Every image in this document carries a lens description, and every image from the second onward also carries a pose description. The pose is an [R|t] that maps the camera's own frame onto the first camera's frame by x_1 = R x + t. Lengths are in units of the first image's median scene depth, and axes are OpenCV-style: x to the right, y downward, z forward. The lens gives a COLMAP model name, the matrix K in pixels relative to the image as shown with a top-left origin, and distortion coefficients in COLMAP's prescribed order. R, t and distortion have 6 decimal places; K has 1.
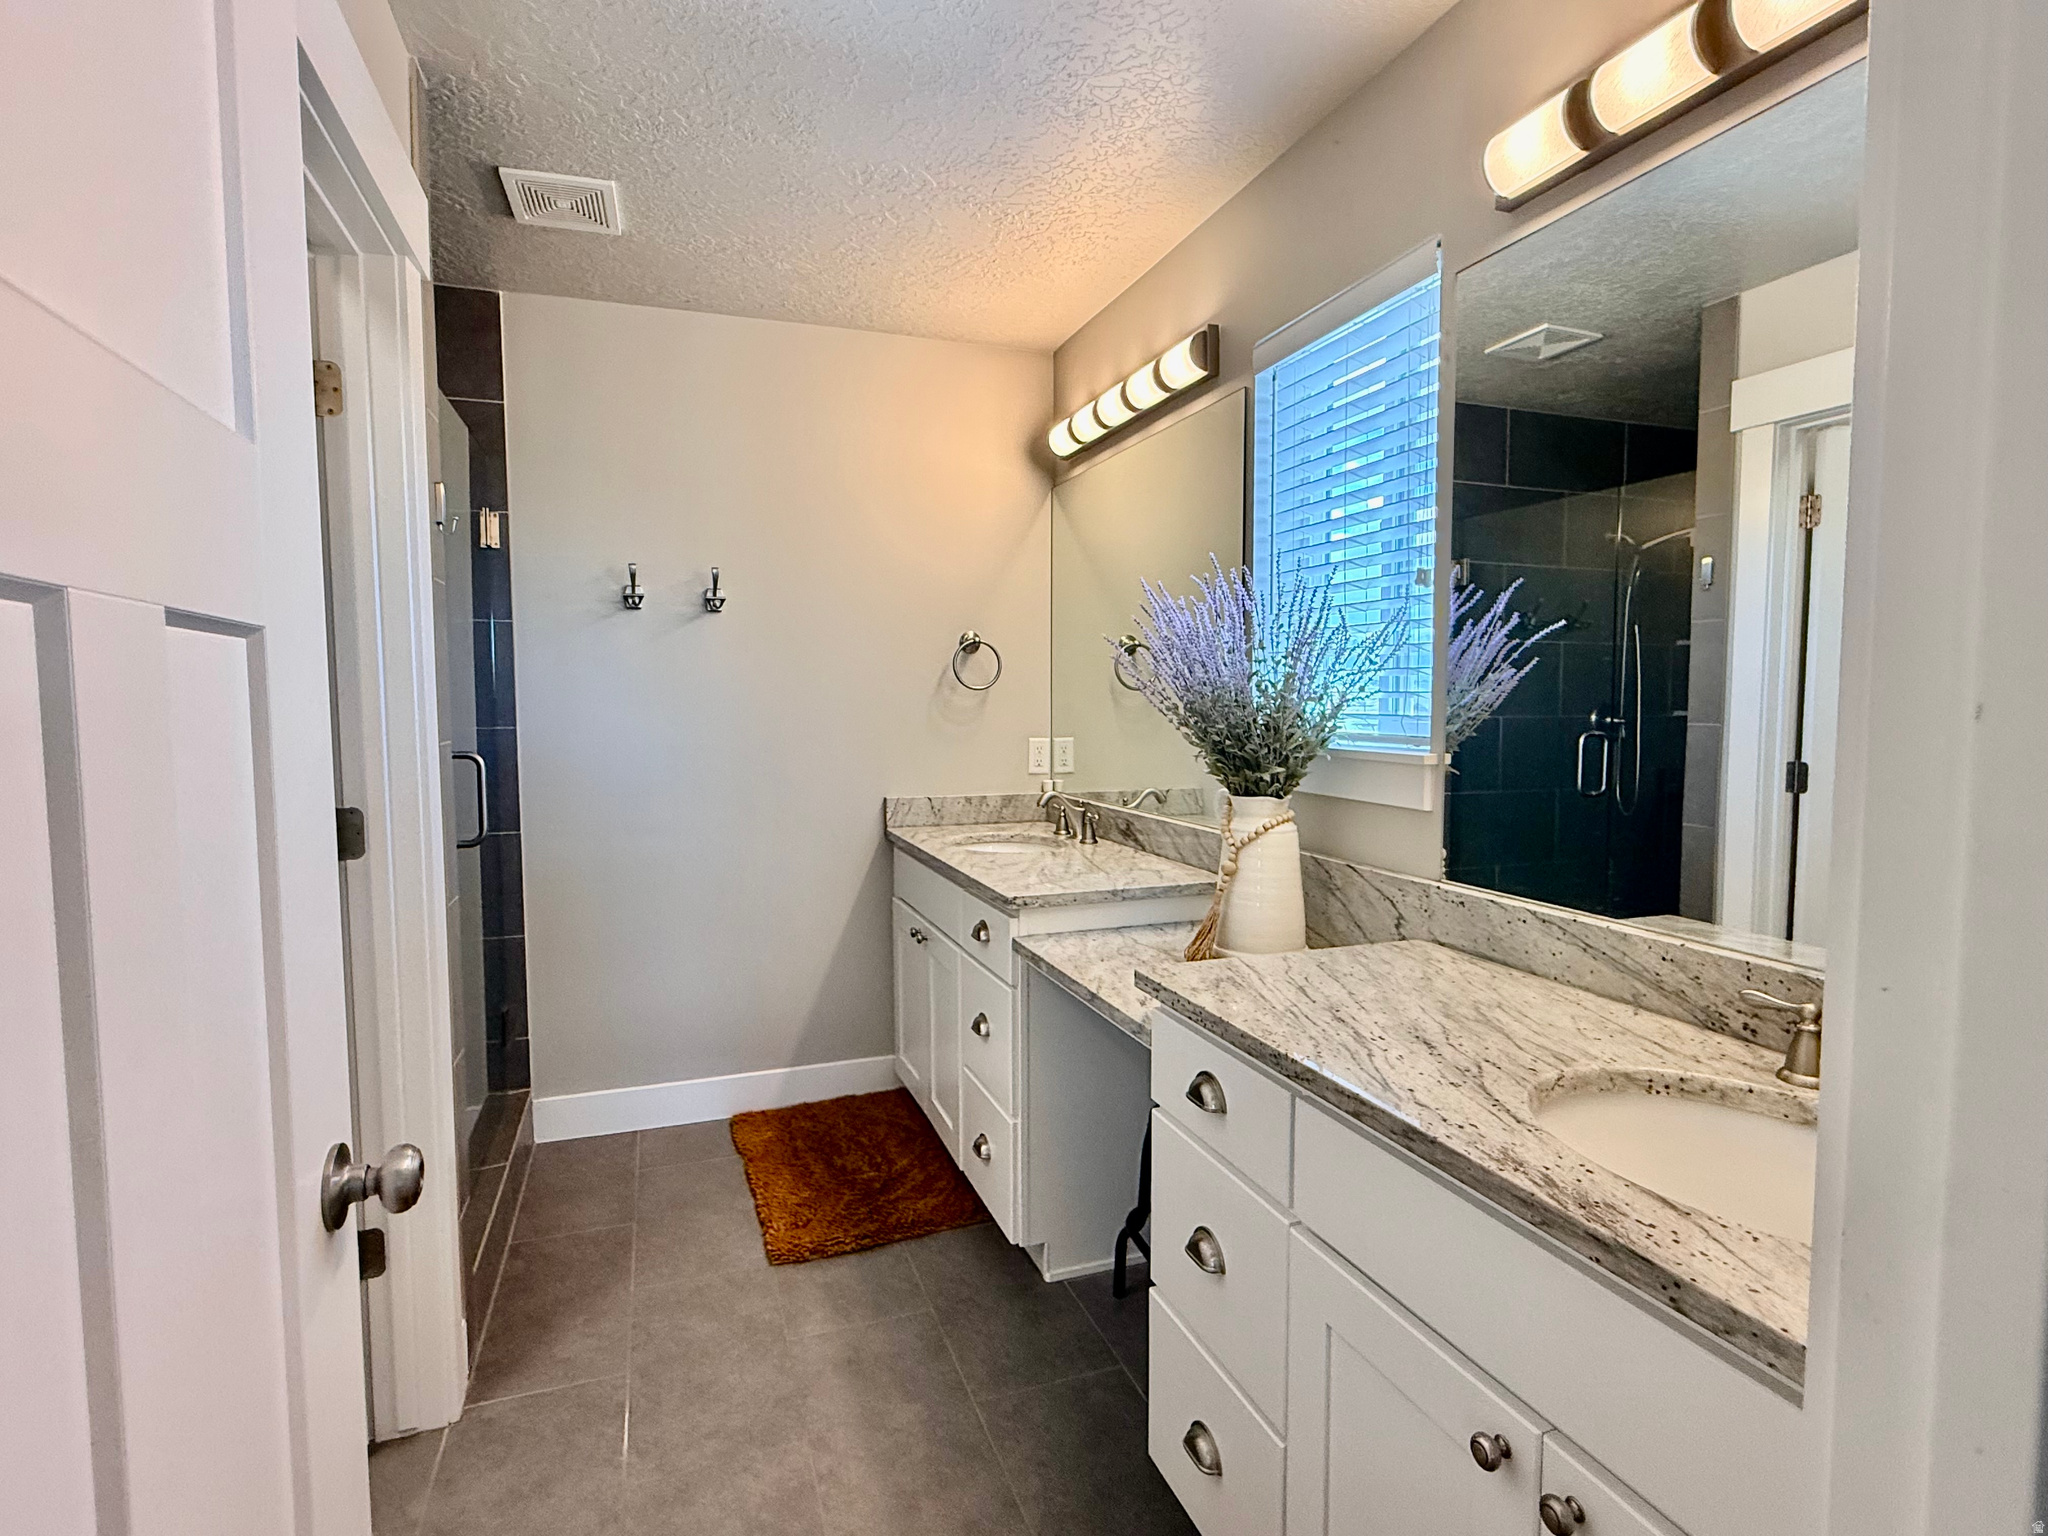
lens RADIAL K [[1036.2, 0, 1027.4], [0, 1036.2, 771.1], [0, 0, 1]] dist [0.006281, -0.001922]
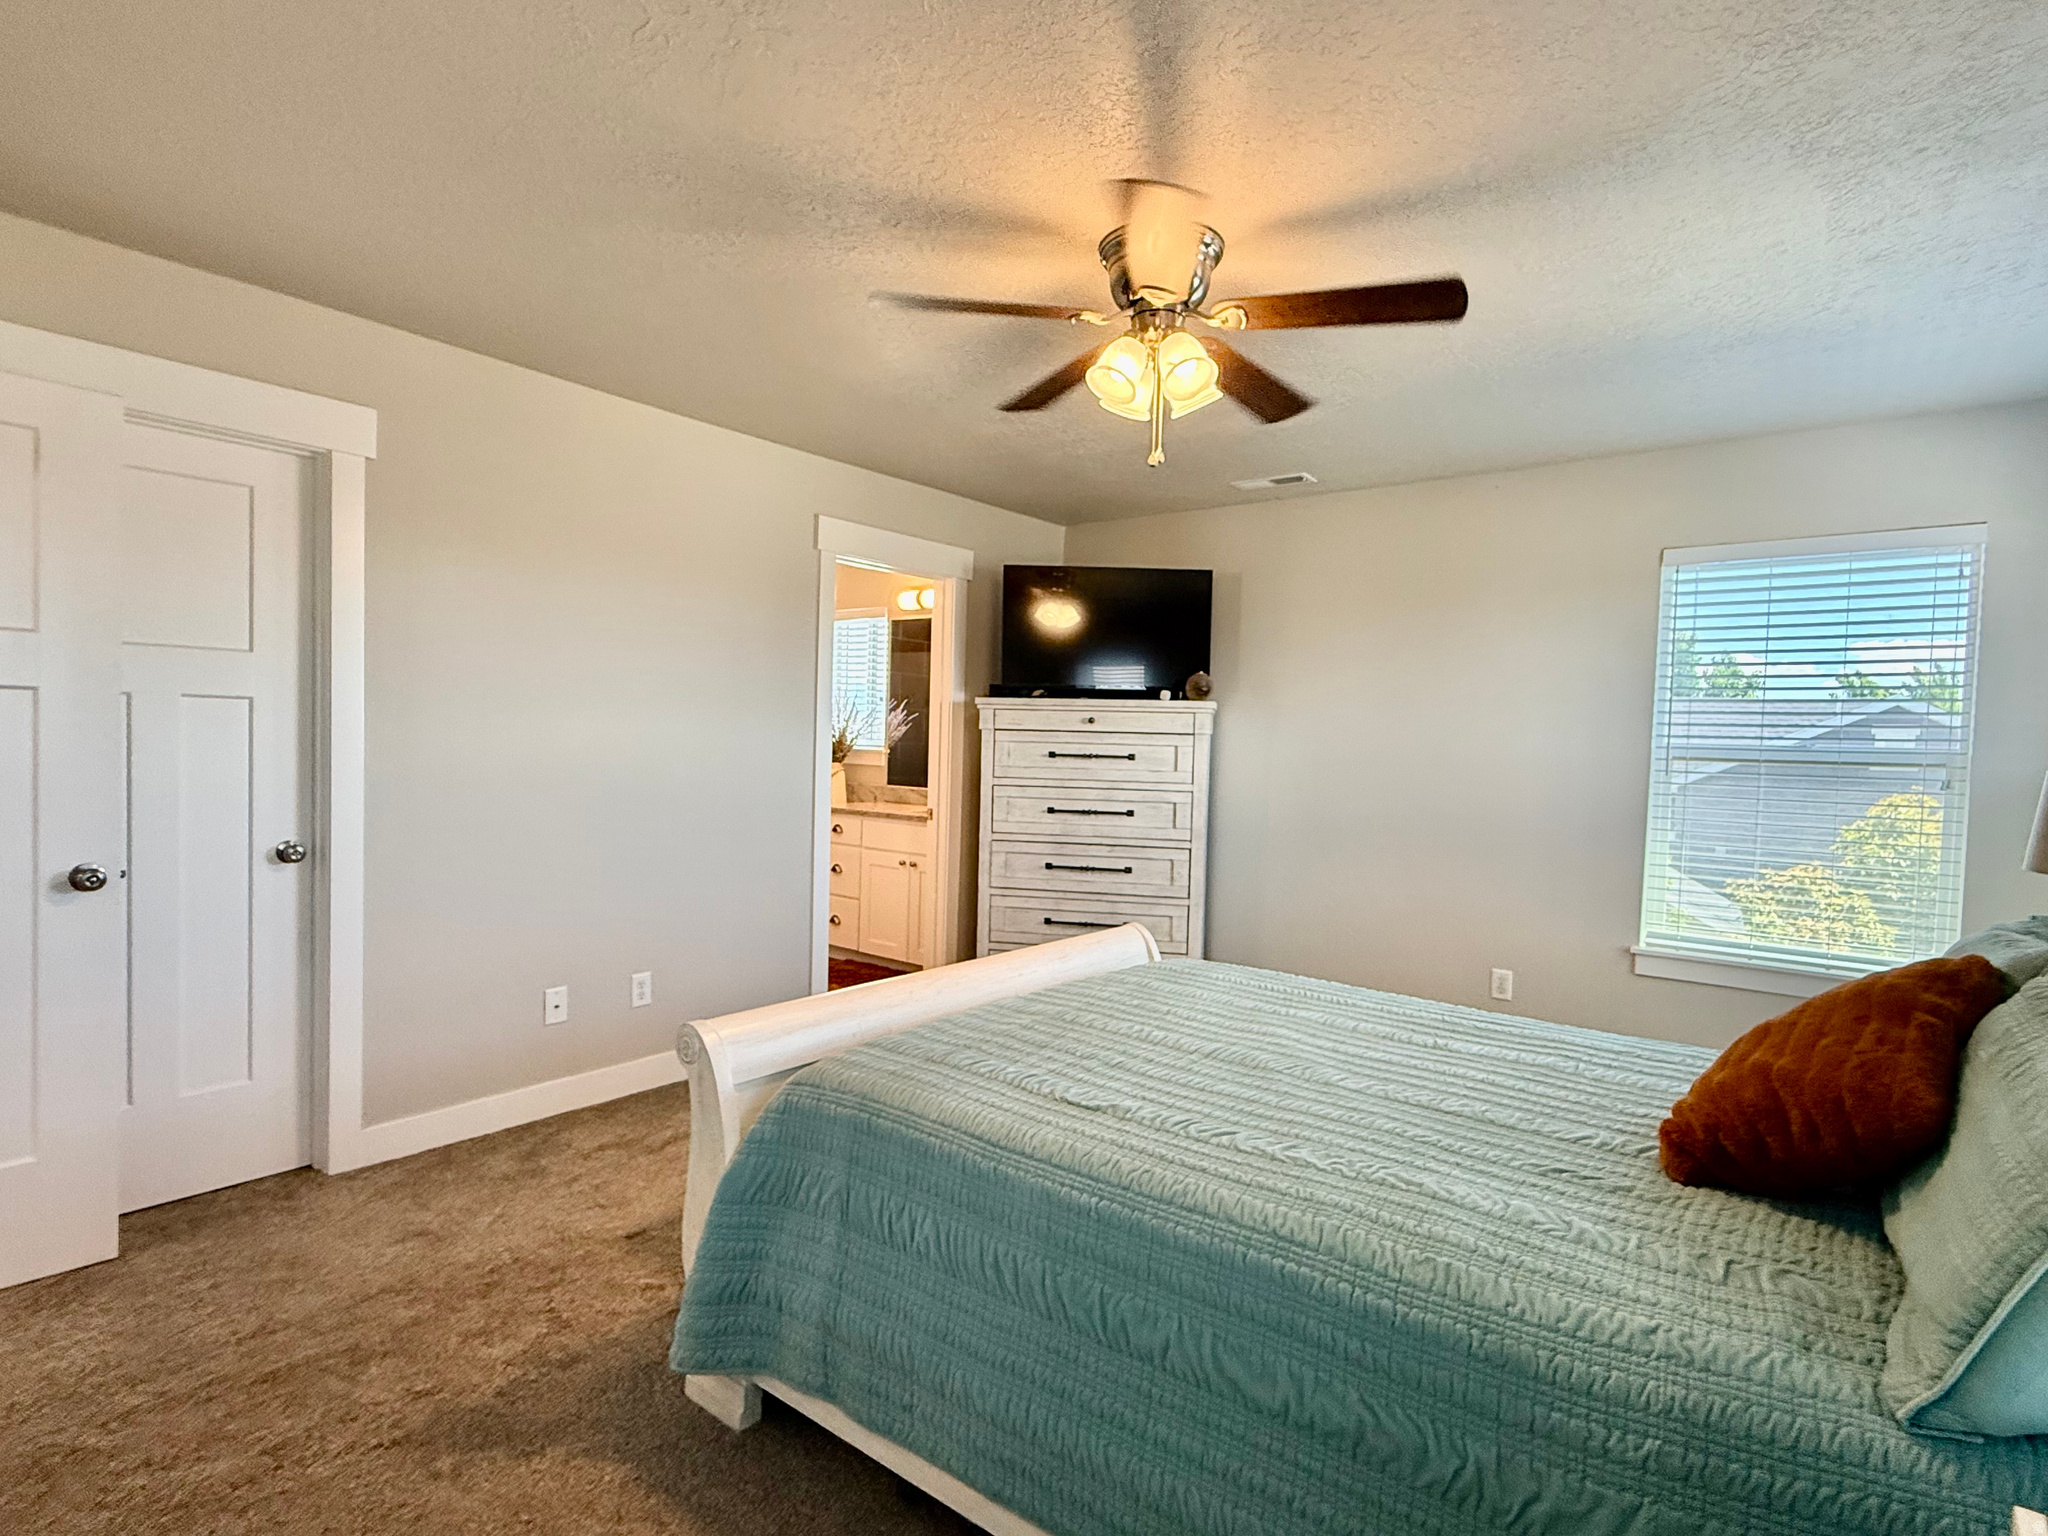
lens RADIAL K [[1036.2, 0, 1022.5], [0, 1036.2, 767.1], [0, 0, 1]] dist [0.006281, -0.001922]
pose [[0.852173, 0.010162, 0.523162, -1.084490], [-0.000086, 0.999814, -0.019279, 0.111580], [-0.523260, 0.016384, 0.852015, -2.320537]]
